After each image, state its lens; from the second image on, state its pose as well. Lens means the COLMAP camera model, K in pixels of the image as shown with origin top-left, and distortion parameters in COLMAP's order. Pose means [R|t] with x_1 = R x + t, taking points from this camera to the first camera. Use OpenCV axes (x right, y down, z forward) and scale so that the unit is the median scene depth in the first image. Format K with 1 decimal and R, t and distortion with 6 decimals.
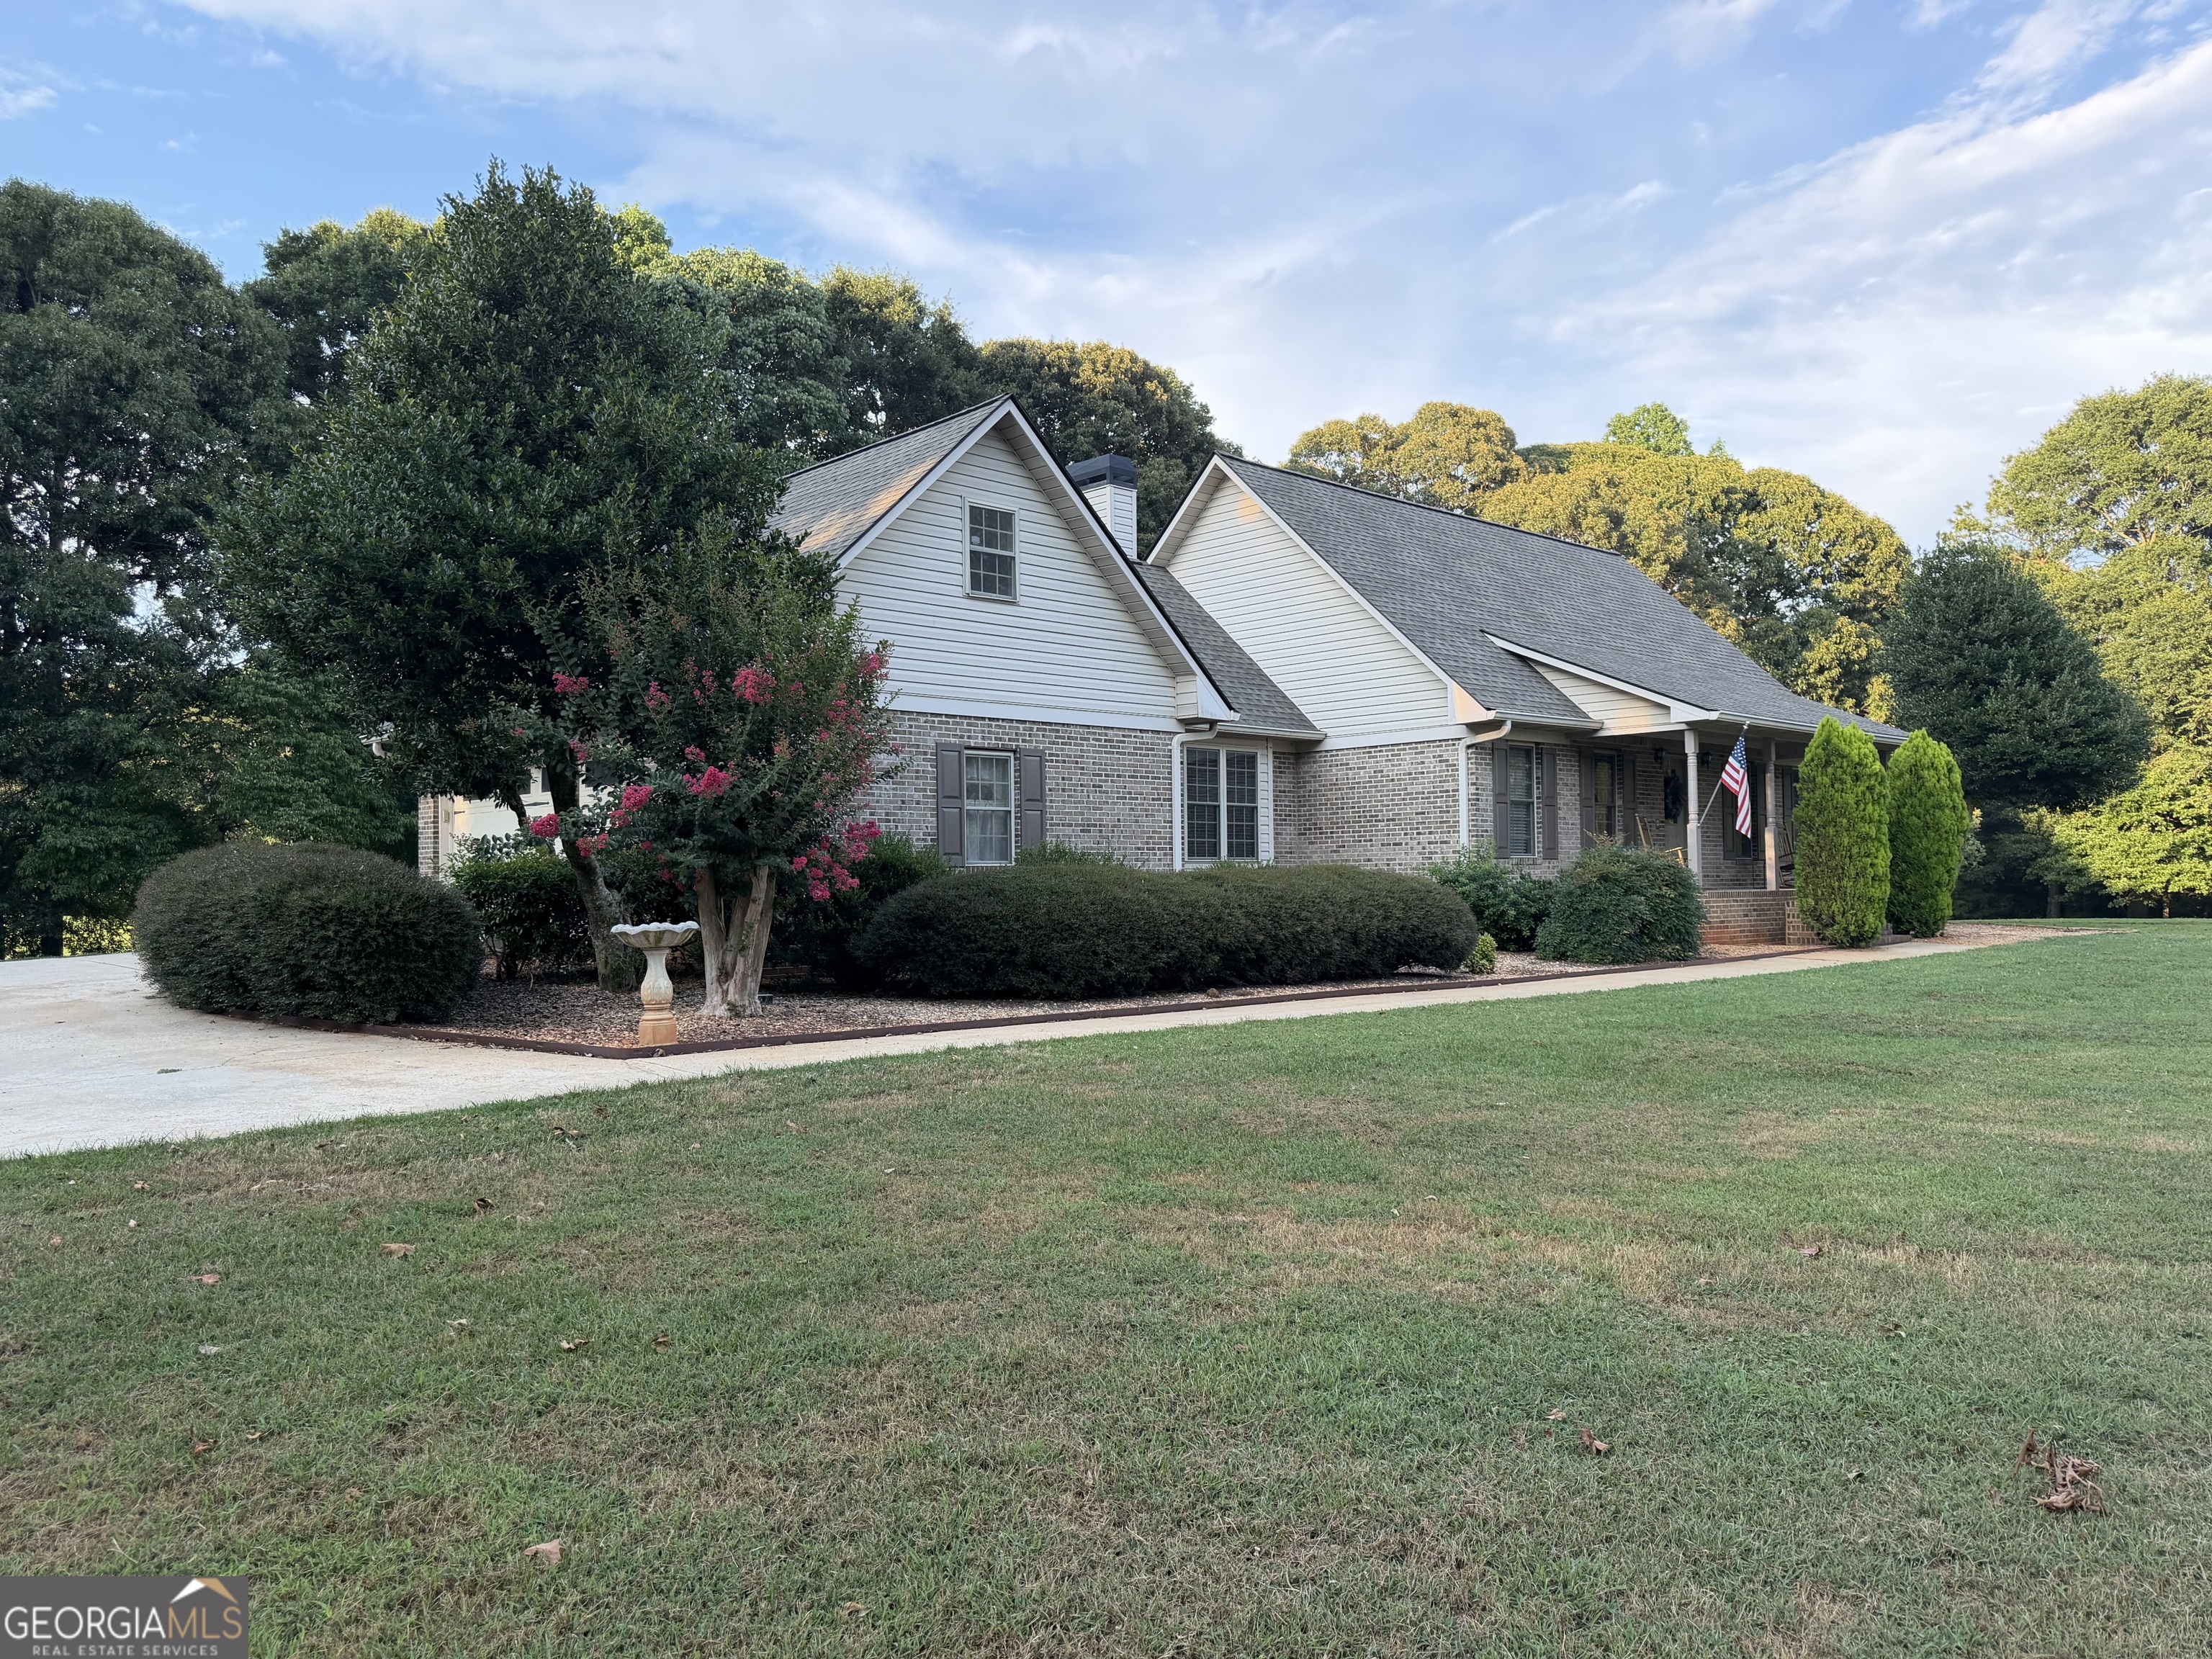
lens RADIAL K [[1609.8, 0, 1107.6], [0, 1609.8, 833.5], [0, 0, 1]] dist [-0.006790, -0.003448]
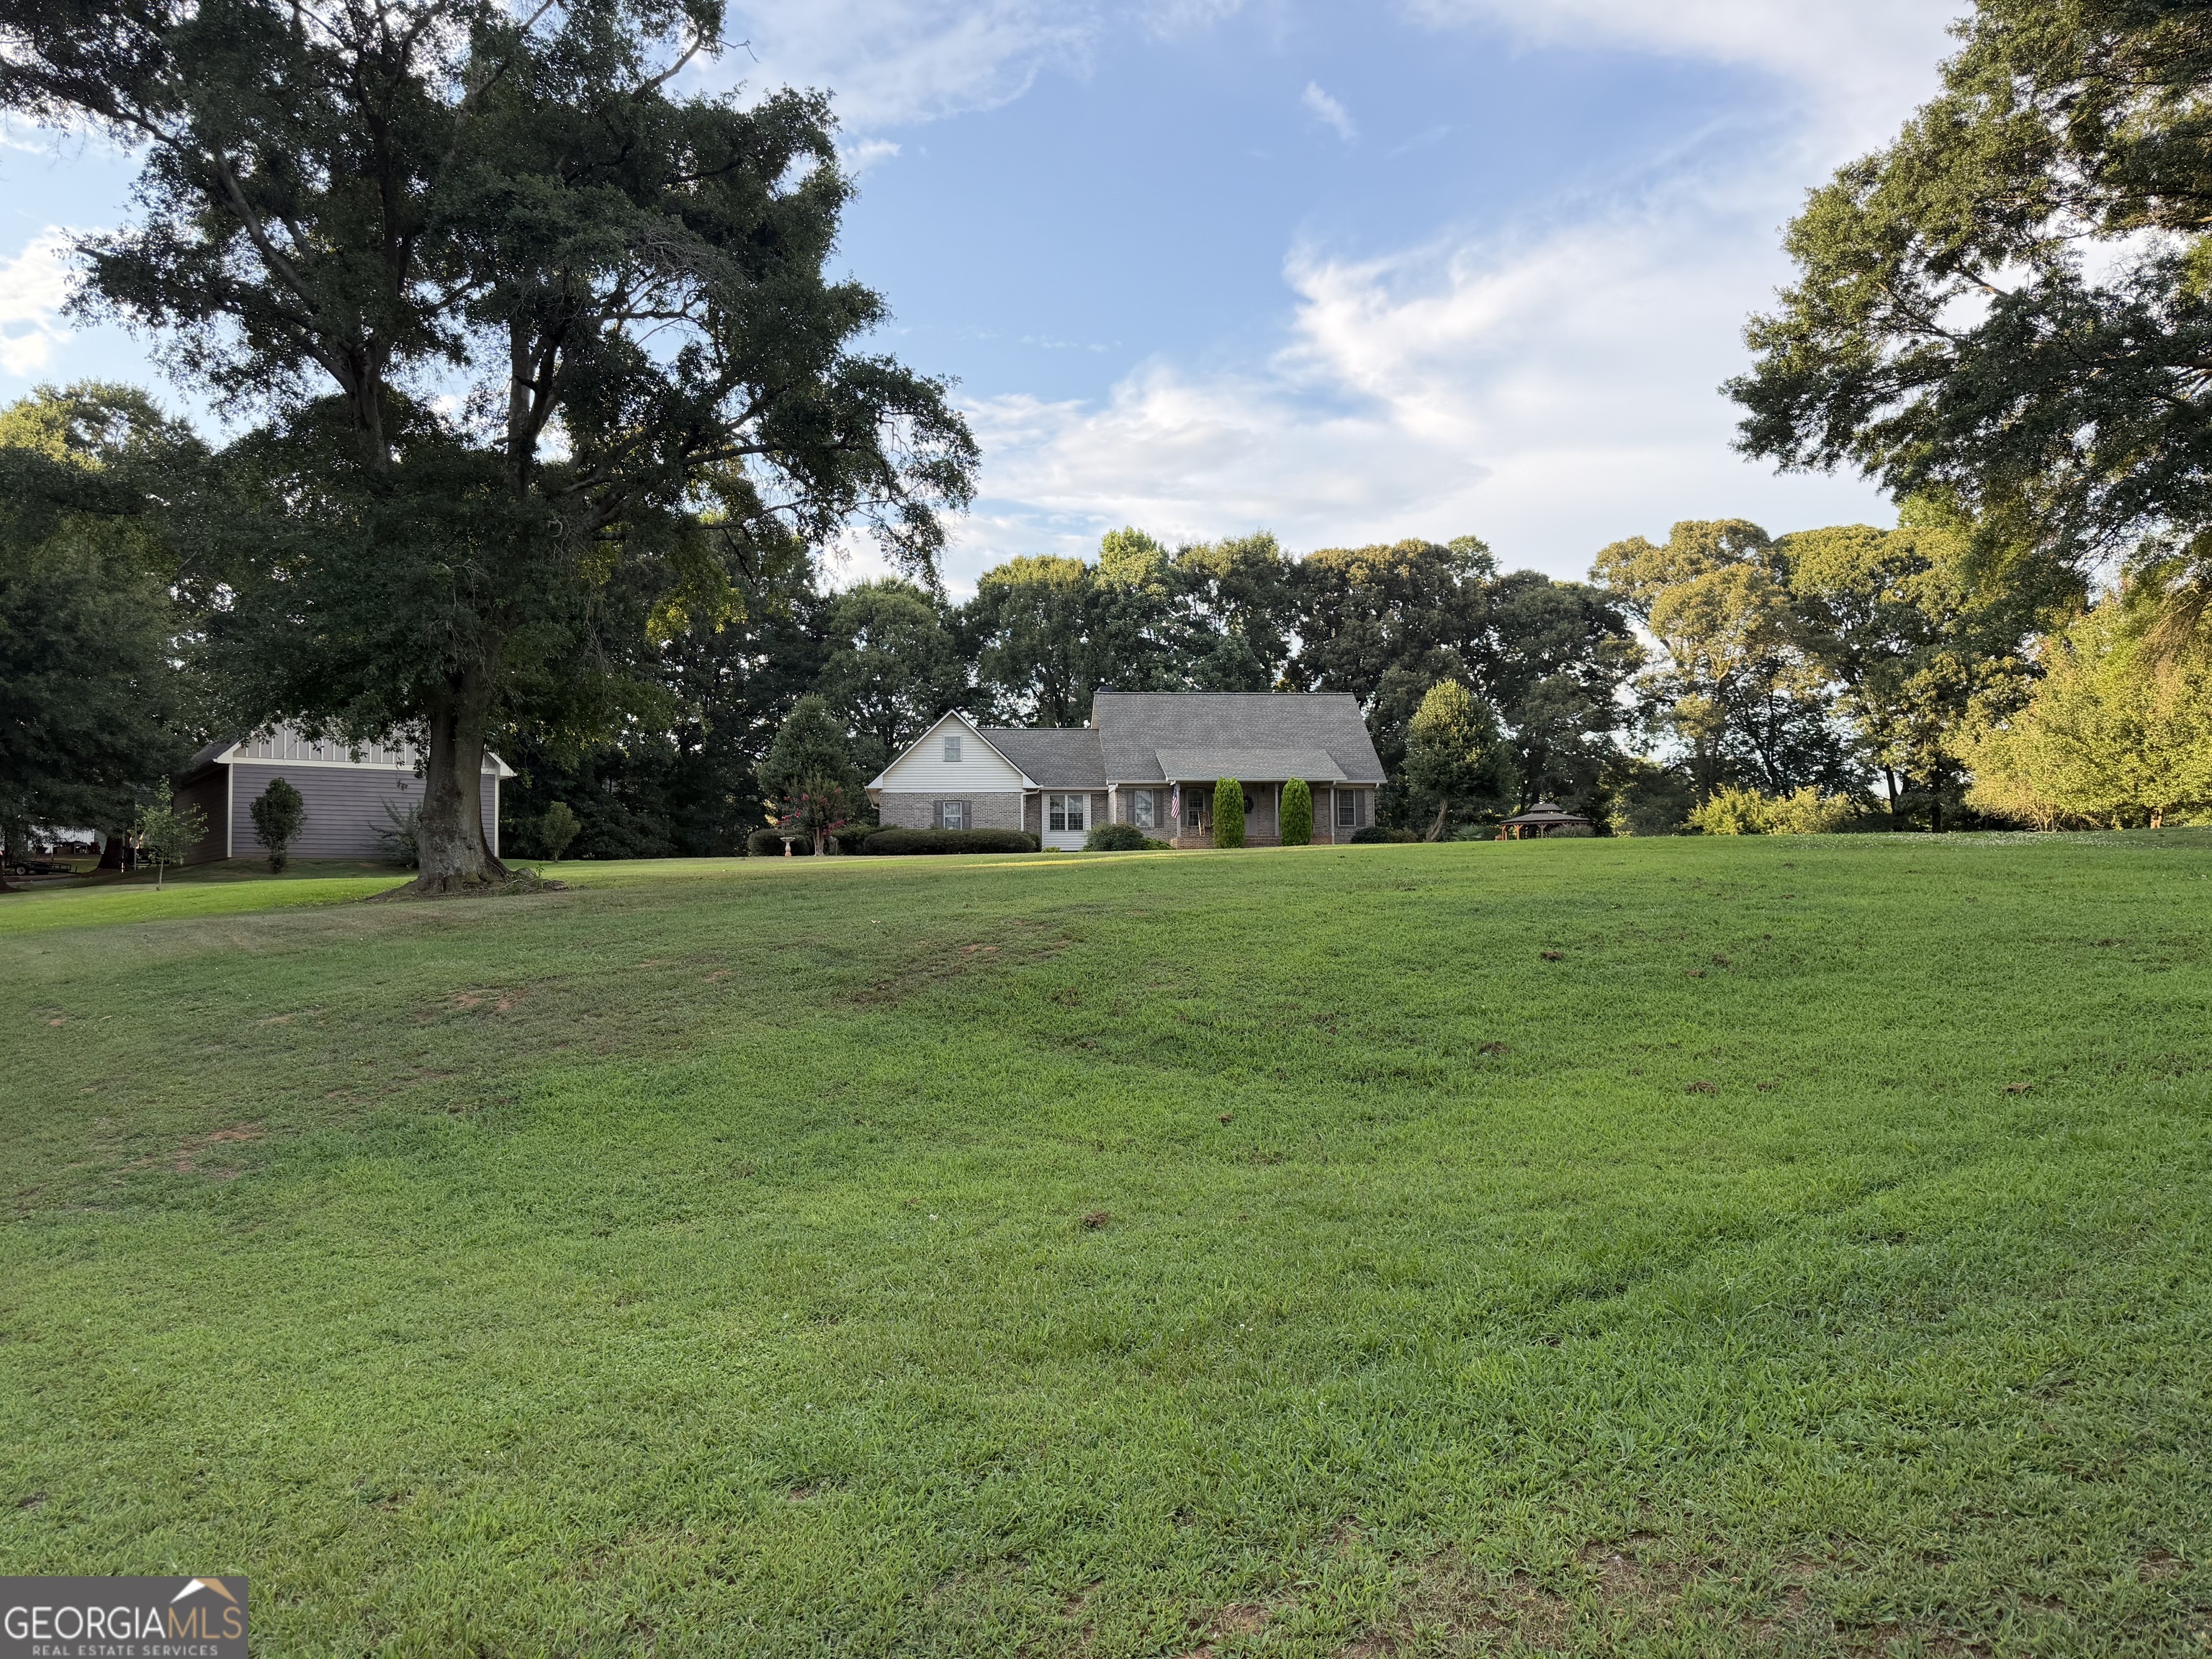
lens RADIAL K [[1609.8, 0, 1107.1], [0, 1609.8, 837.3], [0, 0, 1]] dist [-0.006790, -0.003448]
pose [[0.787290, -0.019550, -0.616273, 2.426877], [0.019592, 0.999786, -0.006687, 0.062426], [0.616272, -0.006809, 0.787504, -1.669976]]
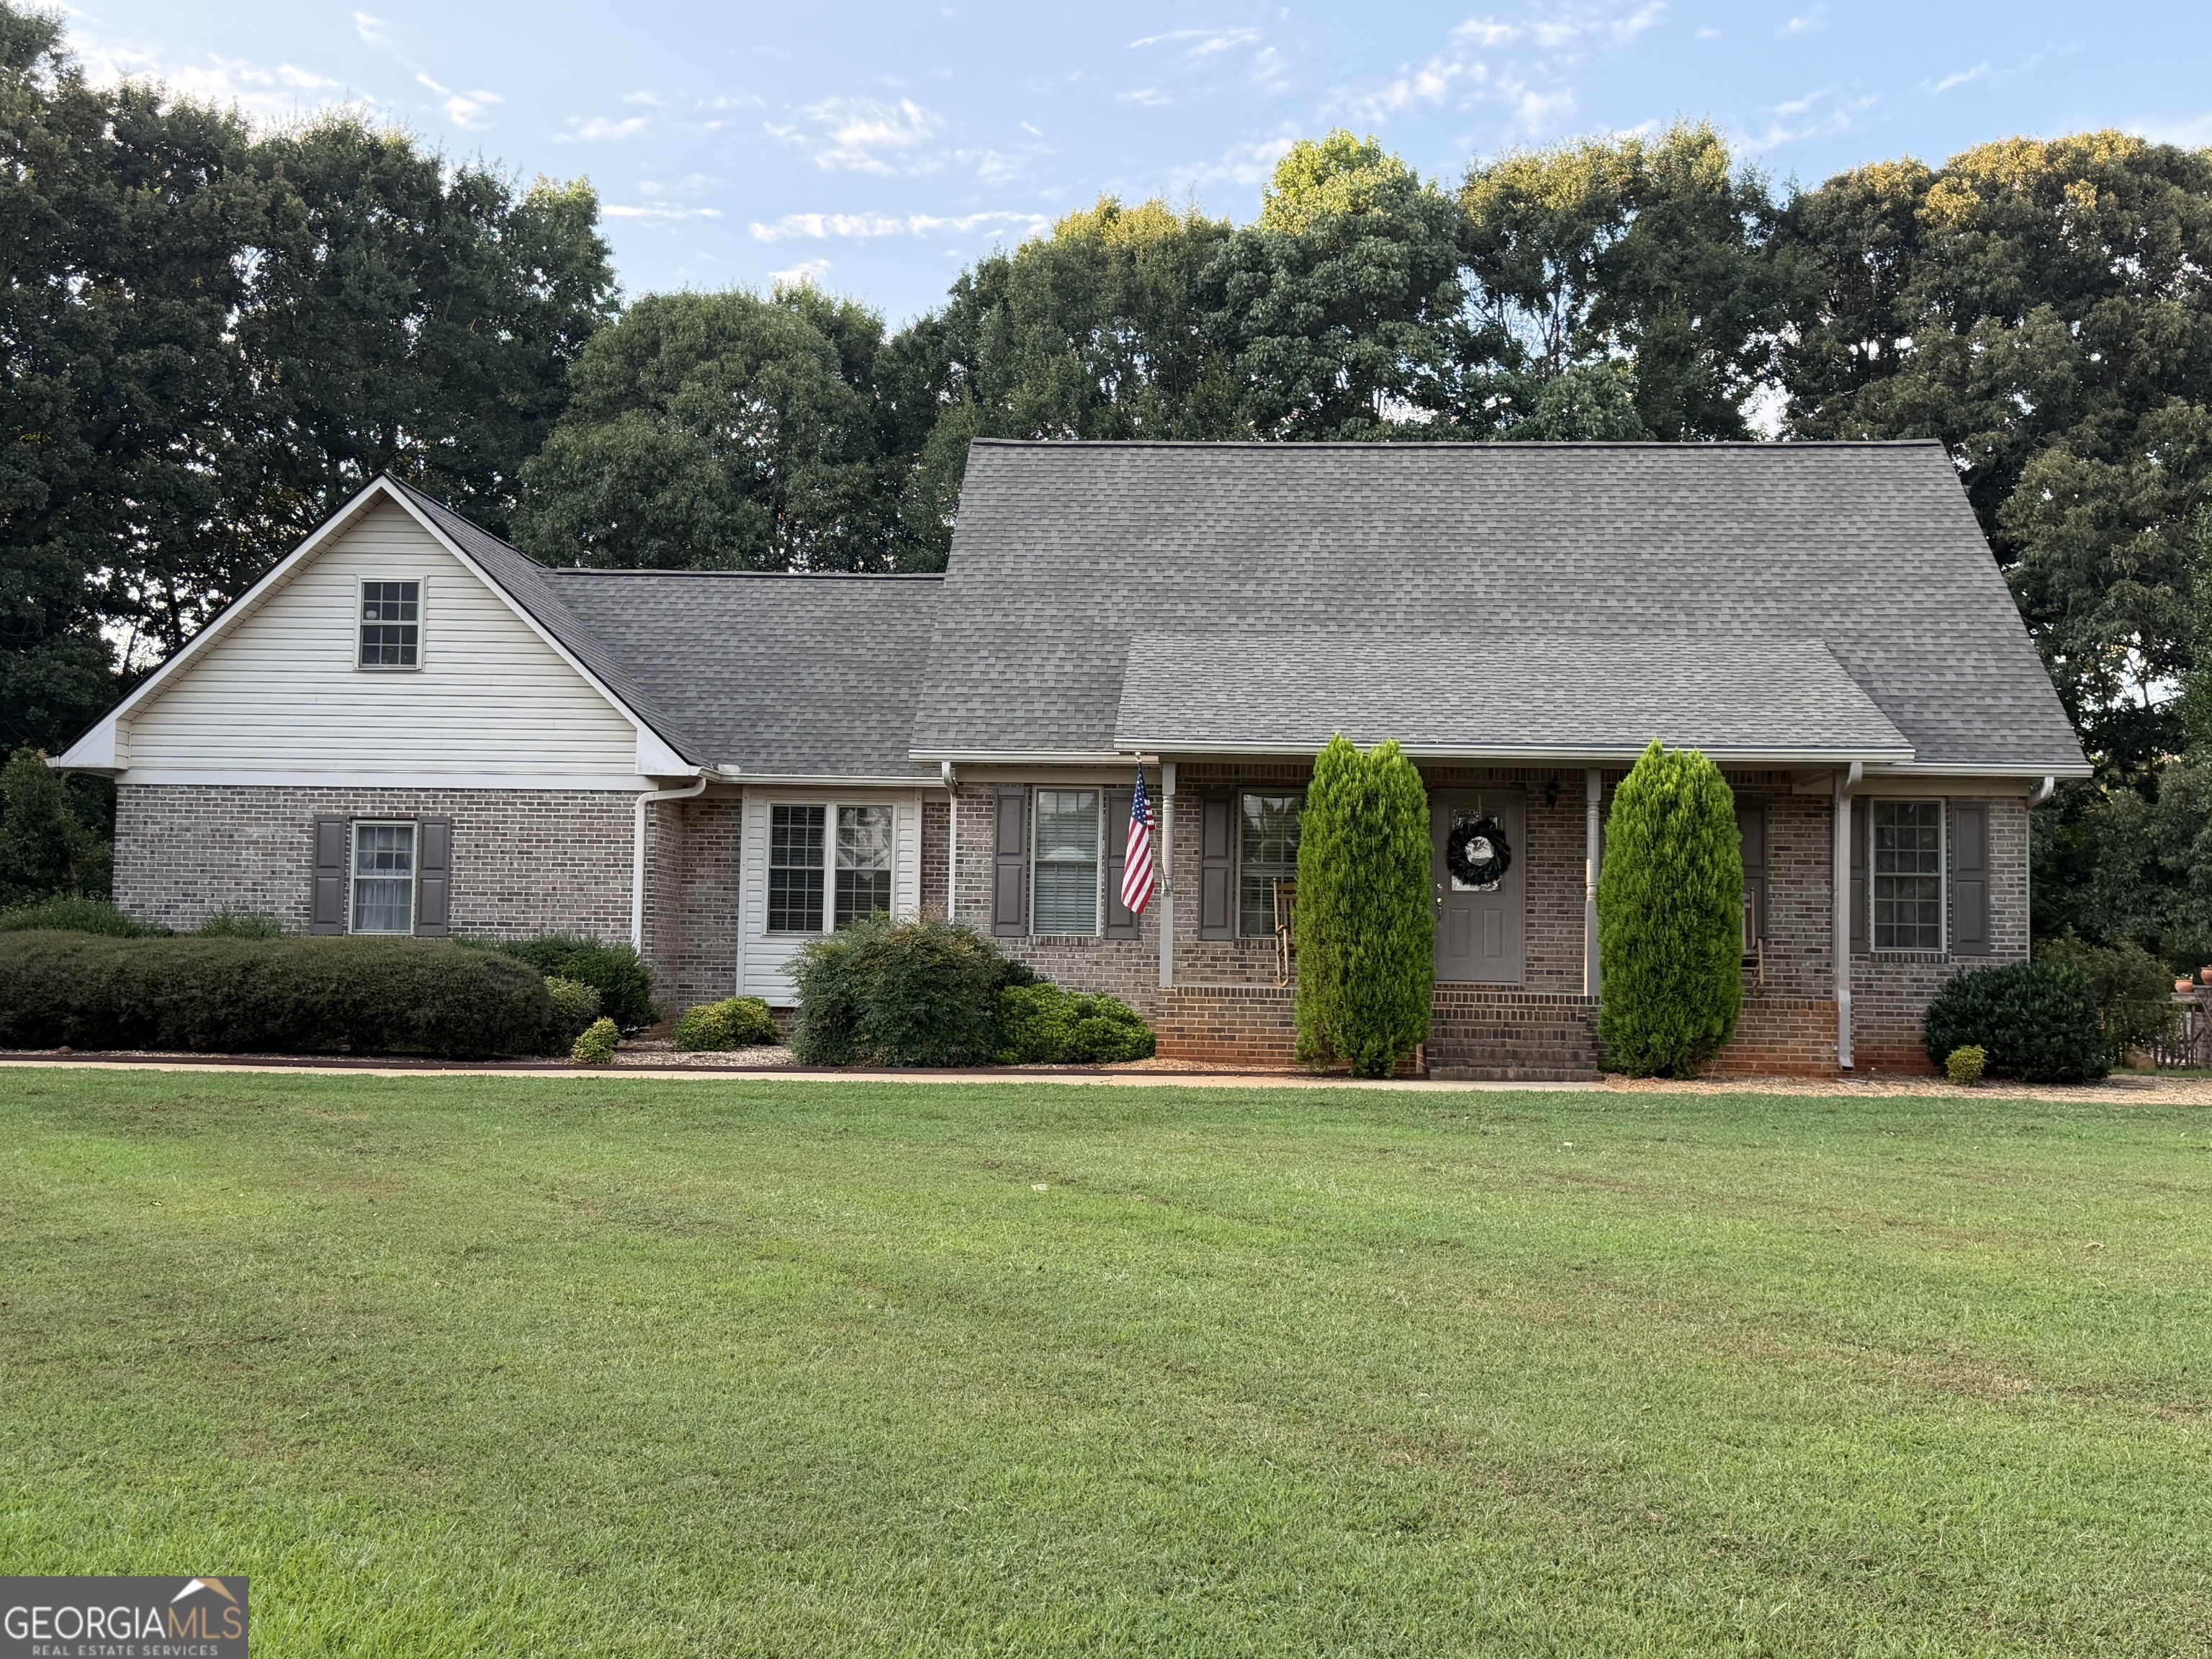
lens RADIAL K [[2239.1, 0, 1139.4], [0, 2239.1, 865.8], [0, 0, 1]] dist [-0.019604, 0.000000]
pose [[0.665511, -0.001366, -0.746387, 1.244415], [-0.003340, 0.999983, -0.004808, -0.016942], [0.746381, 0.005693, 0.665495, 0.402477]]
